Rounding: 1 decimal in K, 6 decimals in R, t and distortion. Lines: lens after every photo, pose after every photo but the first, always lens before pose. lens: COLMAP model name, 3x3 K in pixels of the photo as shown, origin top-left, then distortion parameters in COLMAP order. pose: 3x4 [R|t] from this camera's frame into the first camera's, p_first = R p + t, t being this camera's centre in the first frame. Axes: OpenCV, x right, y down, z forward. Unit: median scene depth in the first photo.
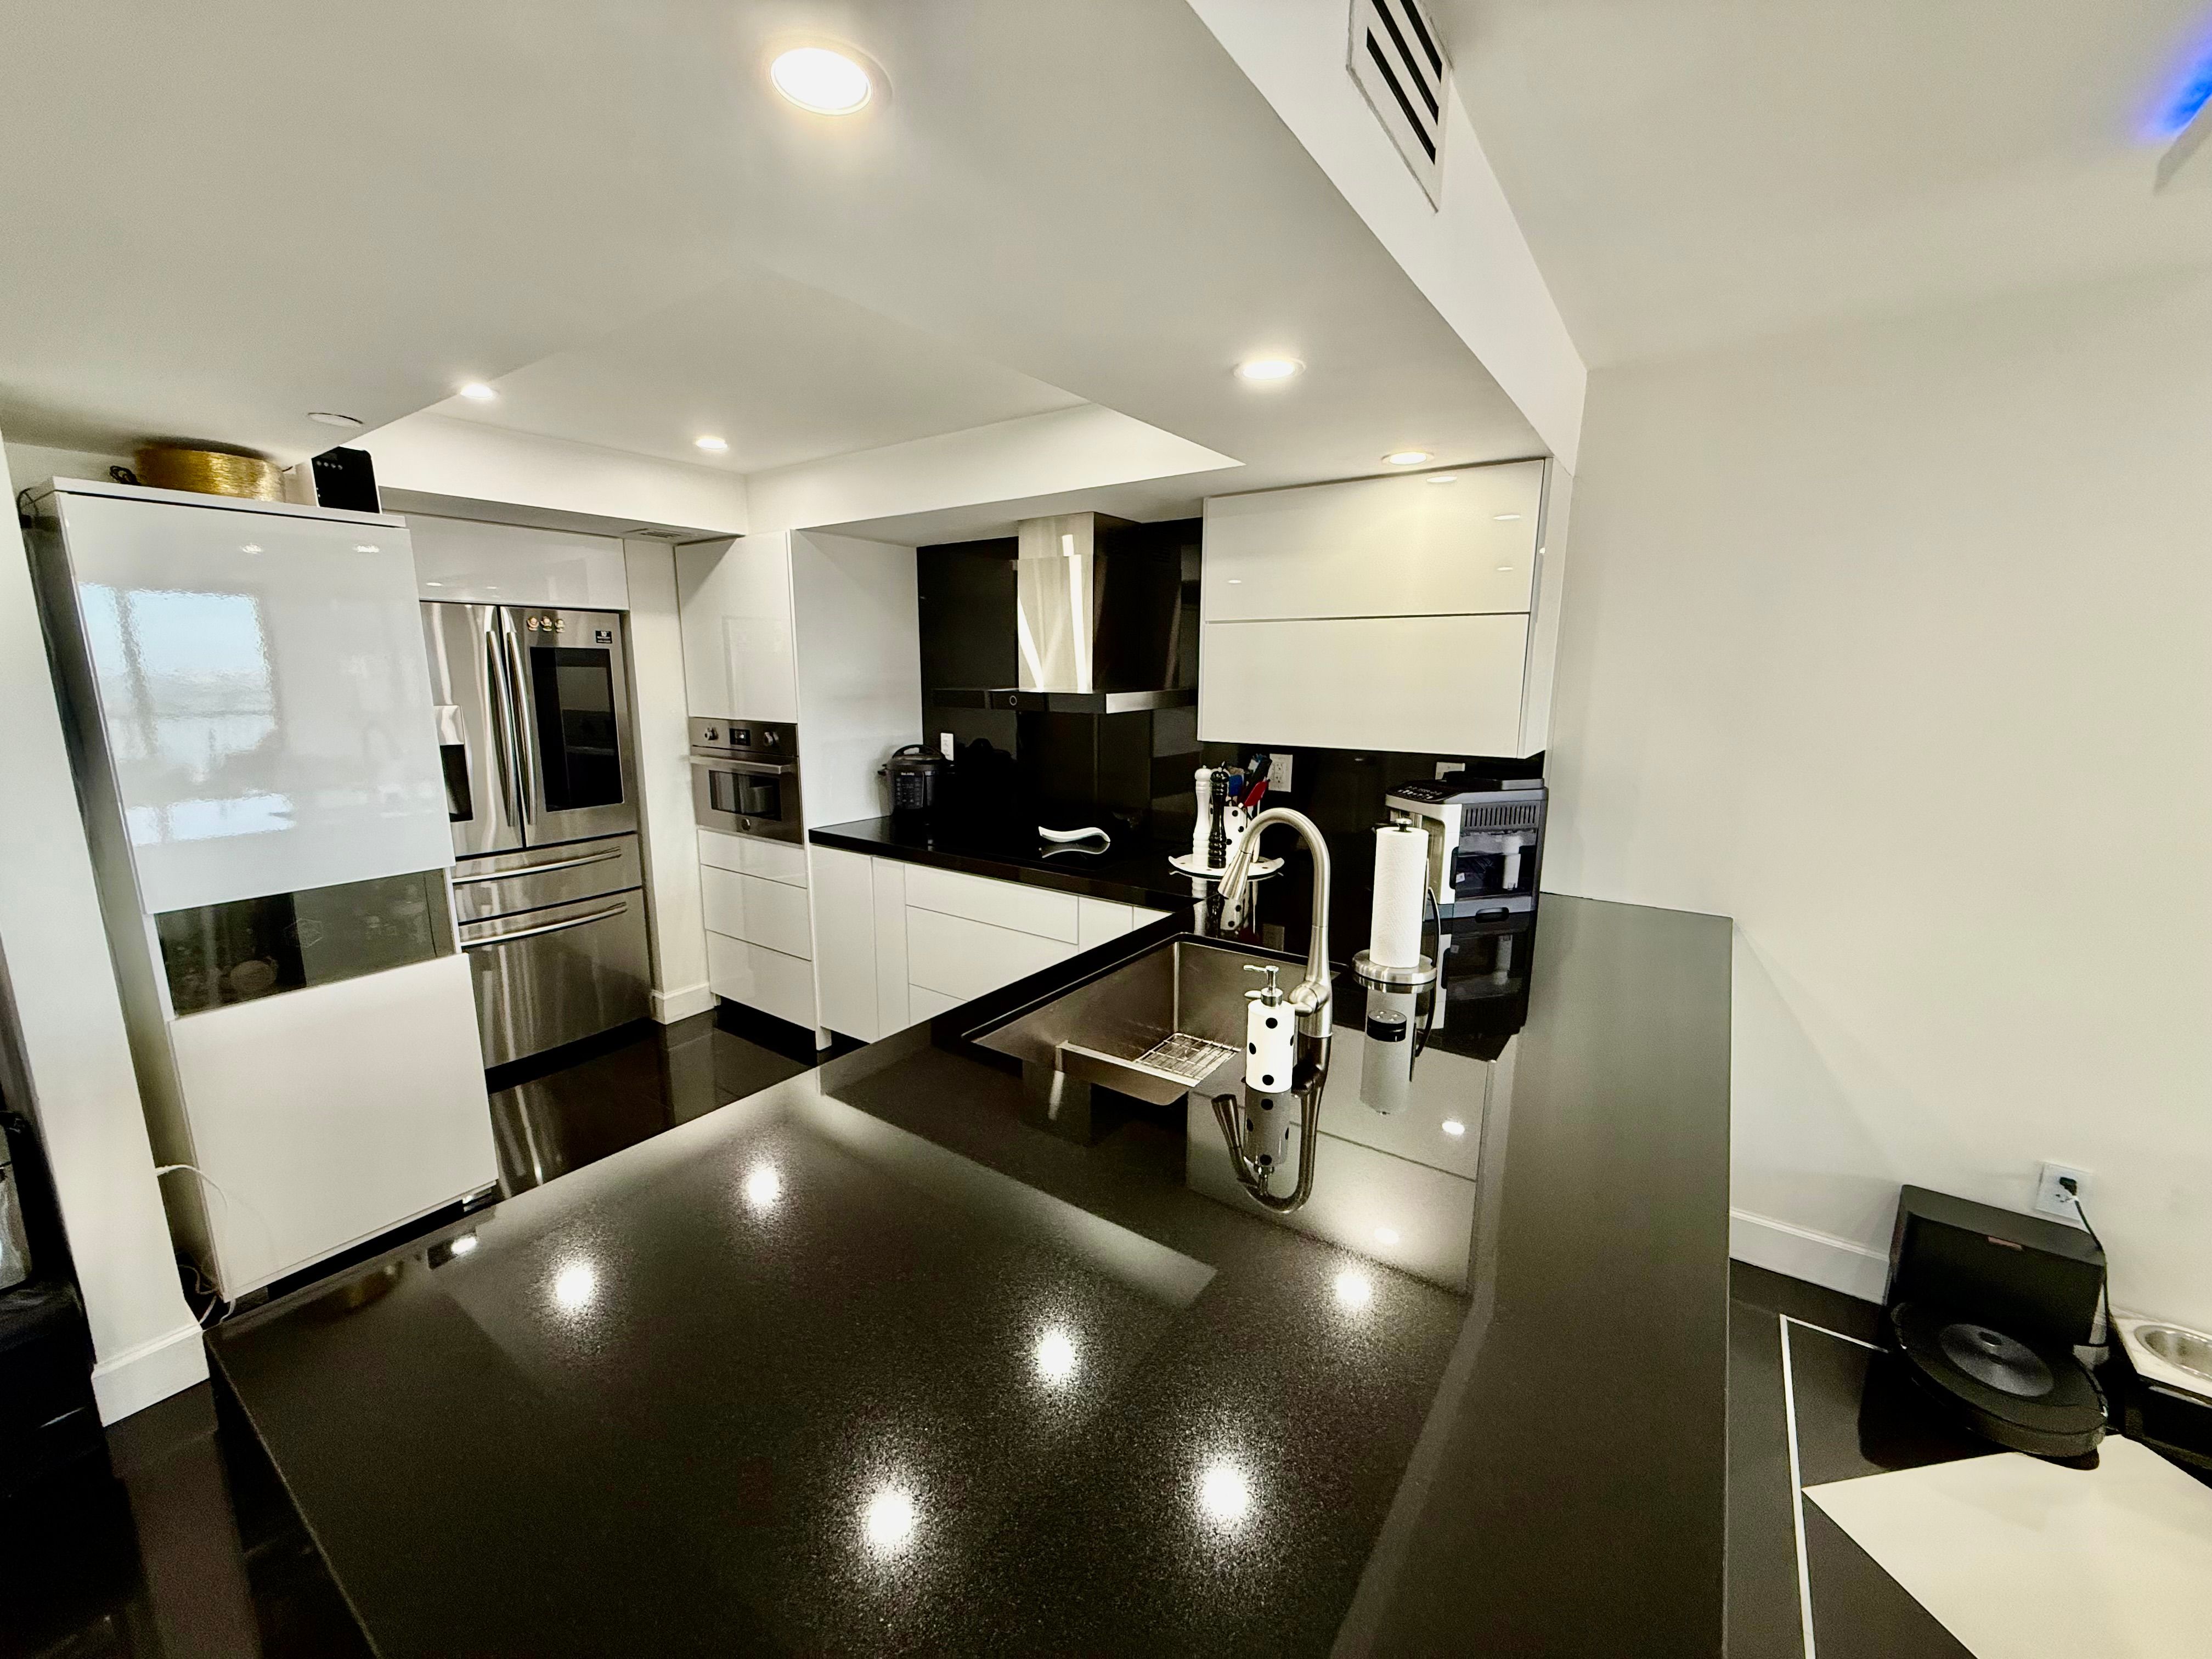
lens RADIAL K [[880.6, 0, 1095.1], [0, 880.6, 837.0], [0, 0, 1]] dist [0.000305, 0.000284]
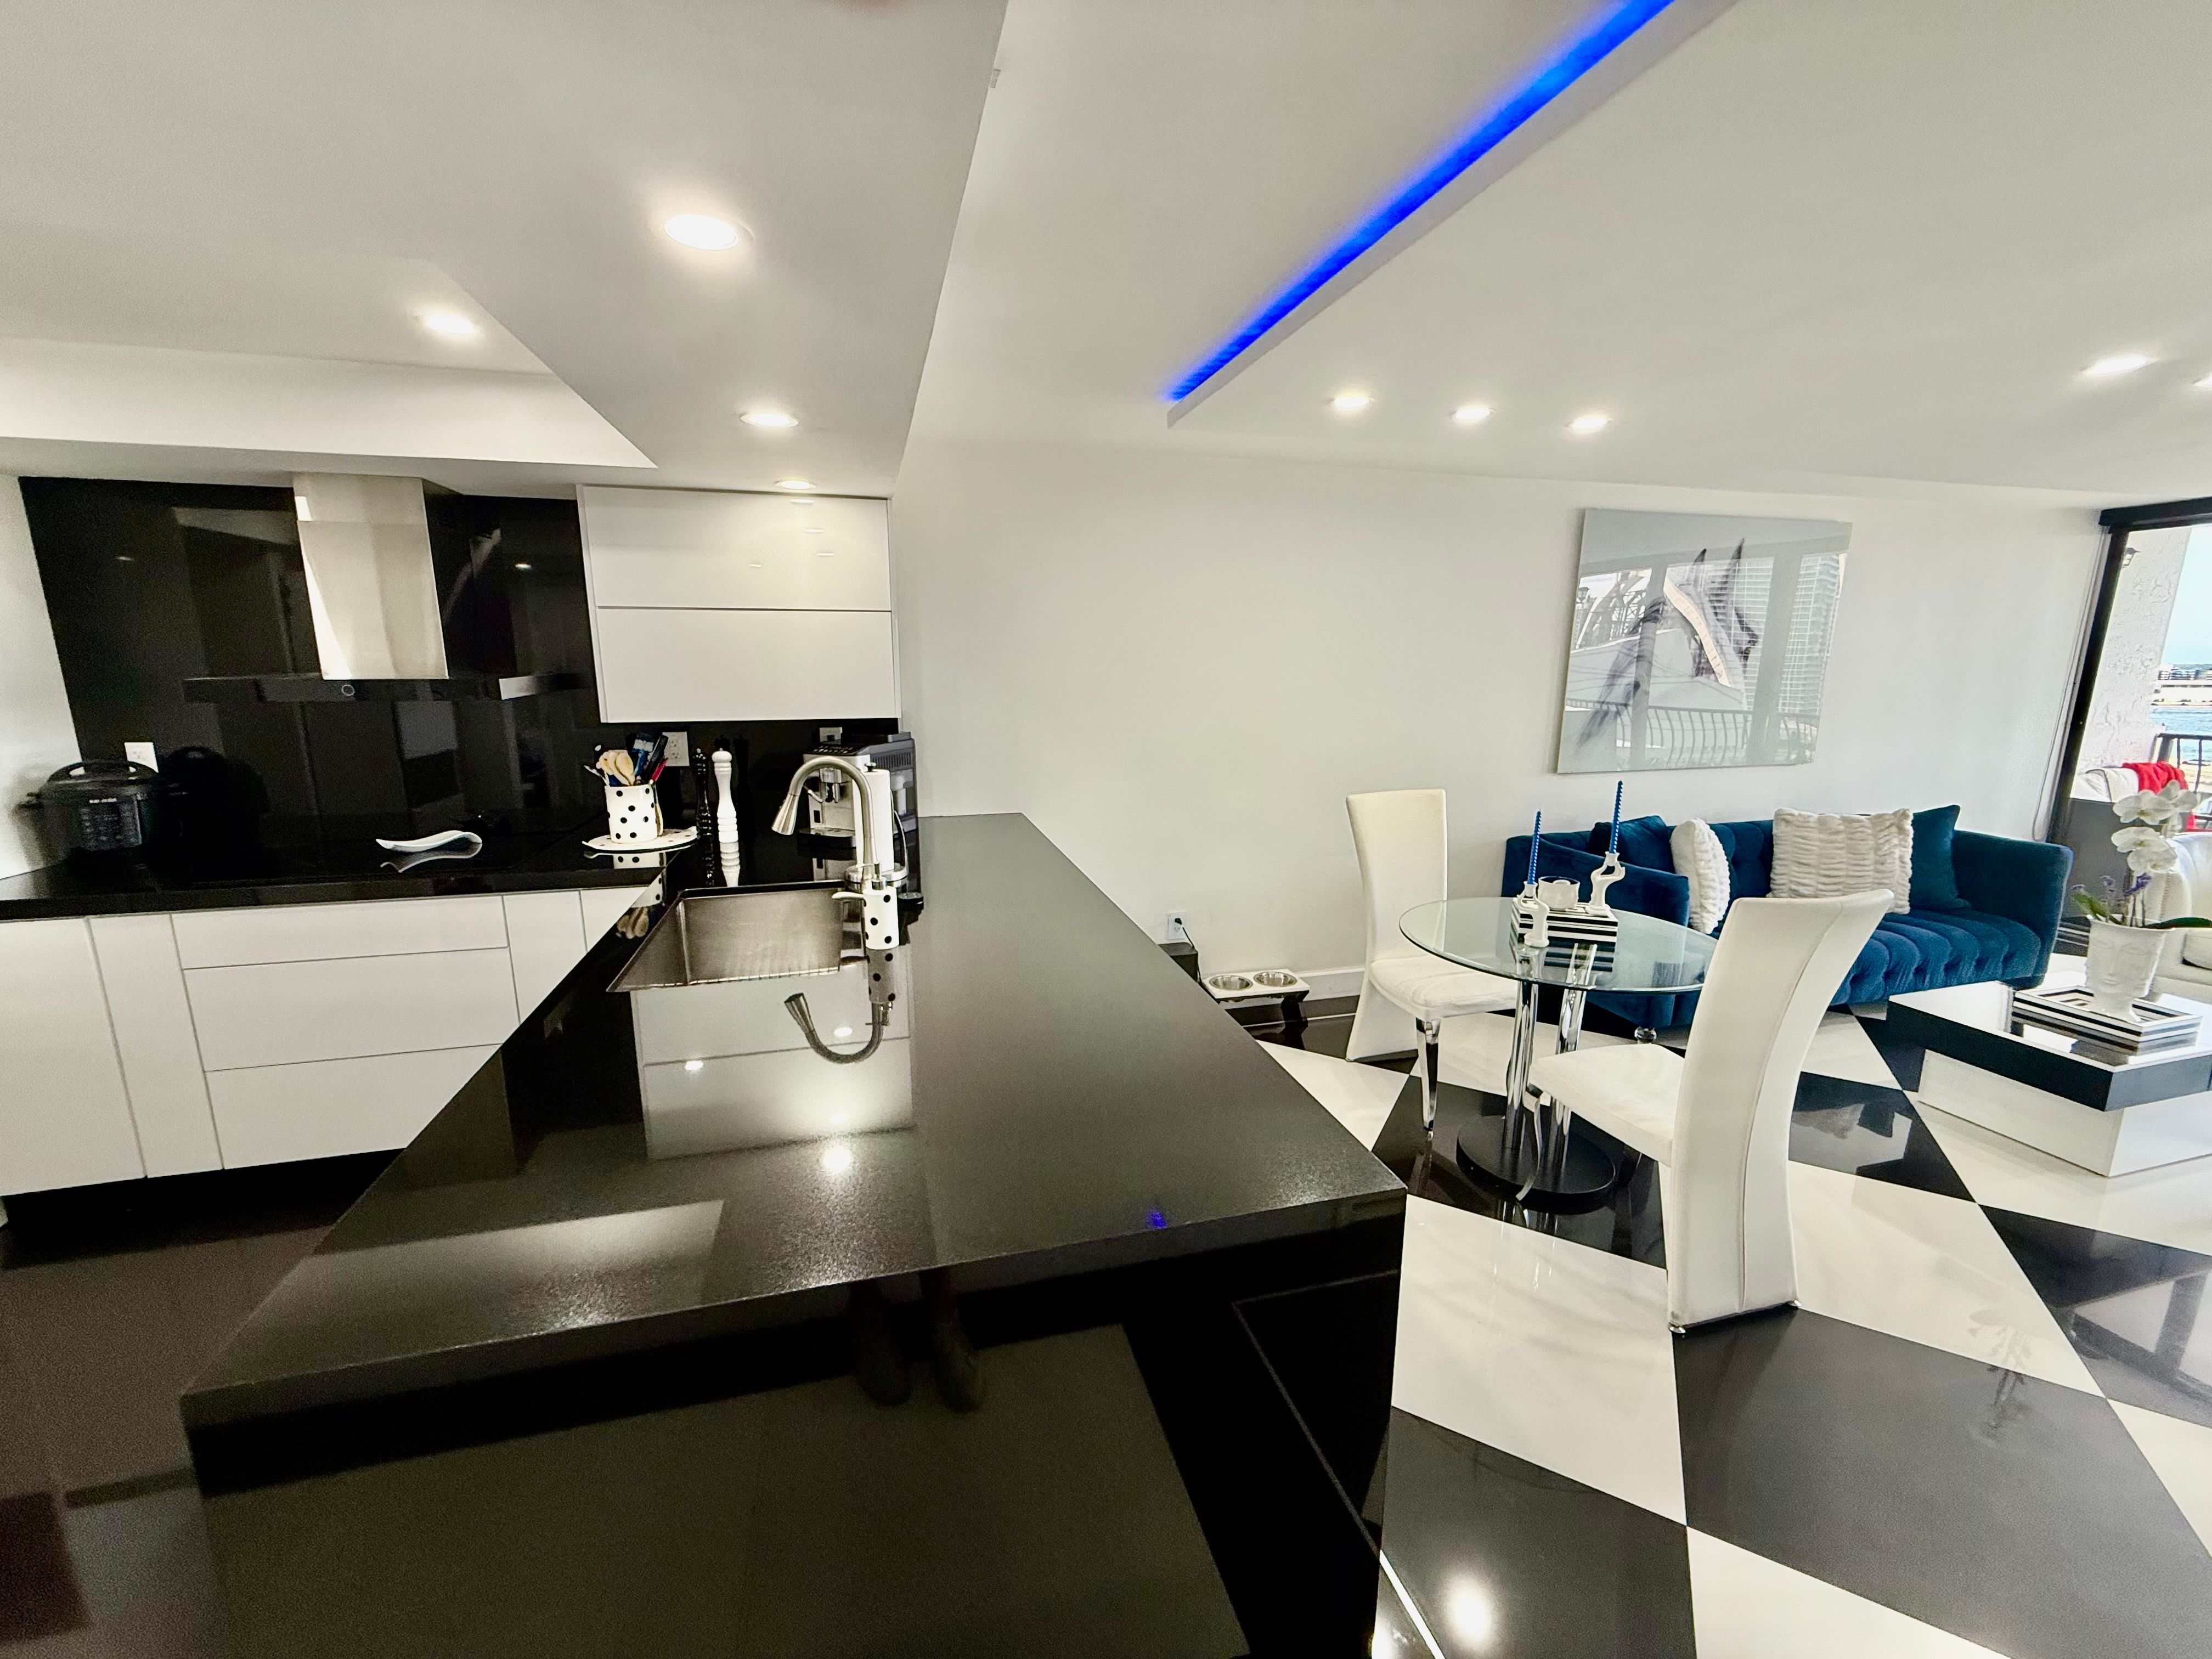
lens RADIAL K [[880.6, 0, 1098.8], [0, 880.6, 832.3], [0, 0, 1]] dist [0.000305, 0.000284]
pose [[0.637528, -0.153573, 0.754966, -0.266137], [0.146800, 0.986192, 0.076644, 0.019215], [-0.756312, 0.061966, 0.651270, -0.082106]]
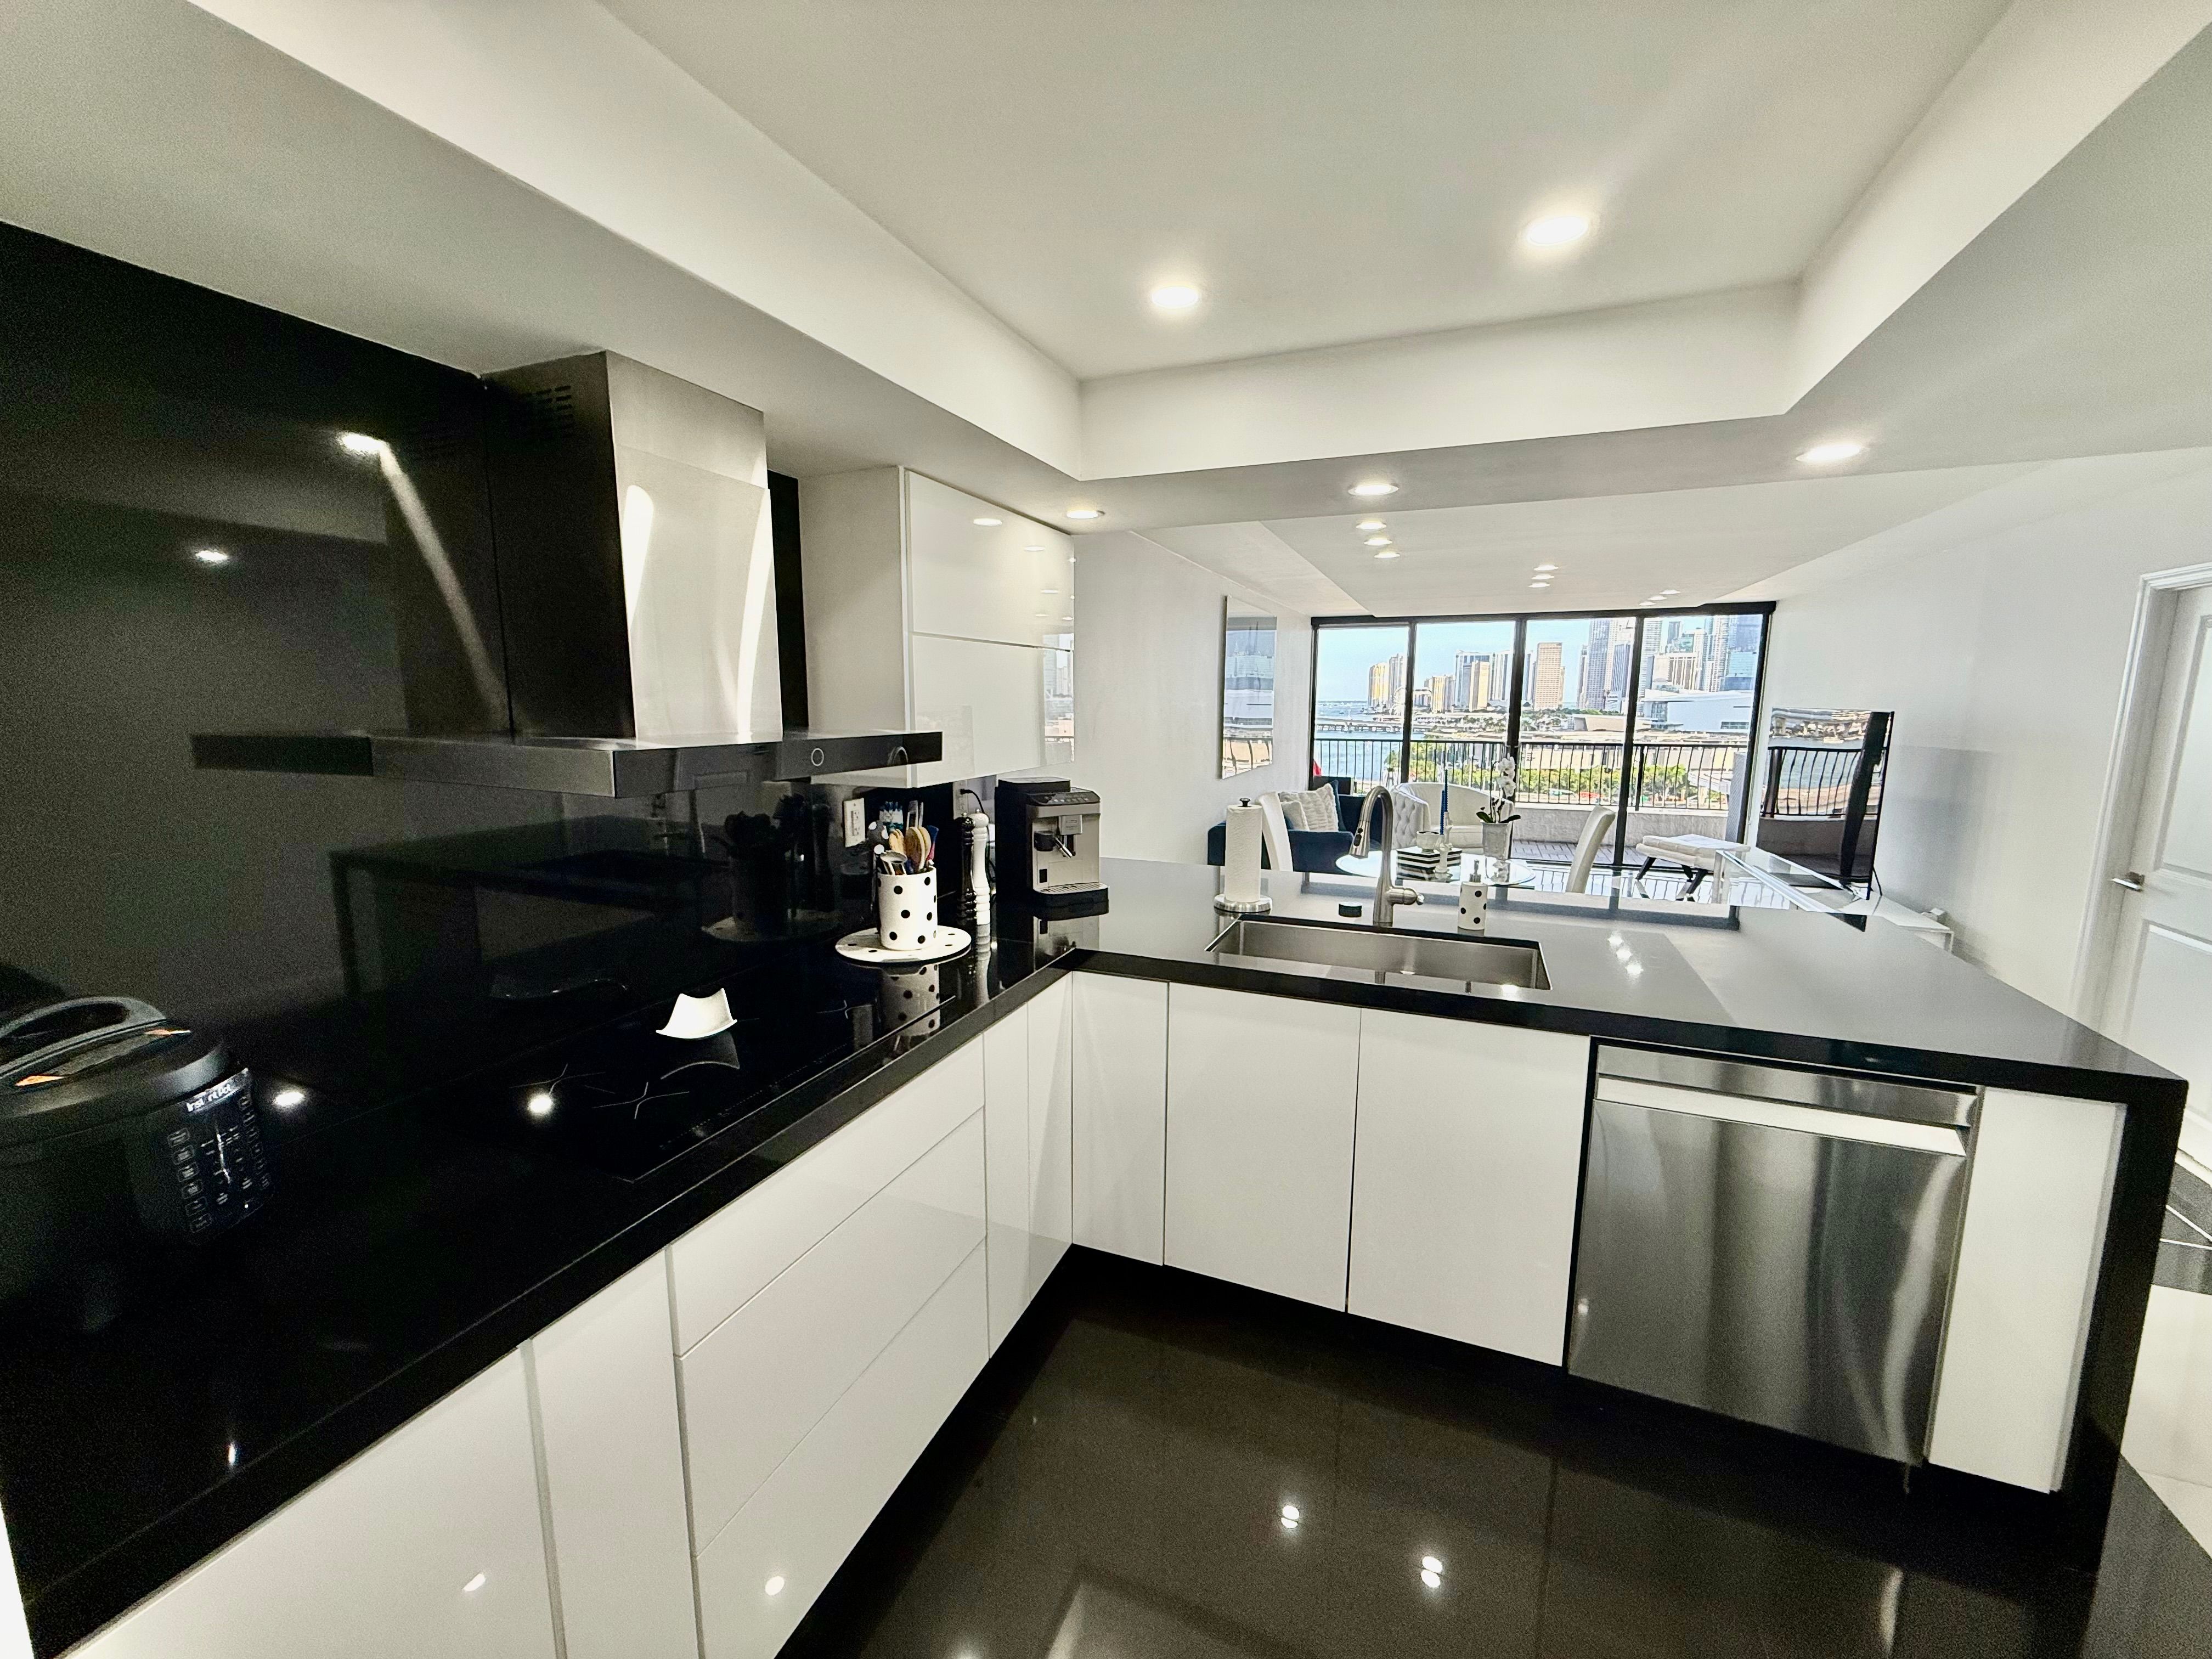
lens RADIAL K [[880.6, 0, 1095.5], [0, 880.6, 836.6], [0, 0, 1]] dist [0.000305, 0.000284]
pose [[-0.218071, -0.156041, 0.963377, -0.563443], [0.184068, 0.962842, 0.197620, -0.164312], [-0.958418, 0.220422, -0.181246, 0.863884]]
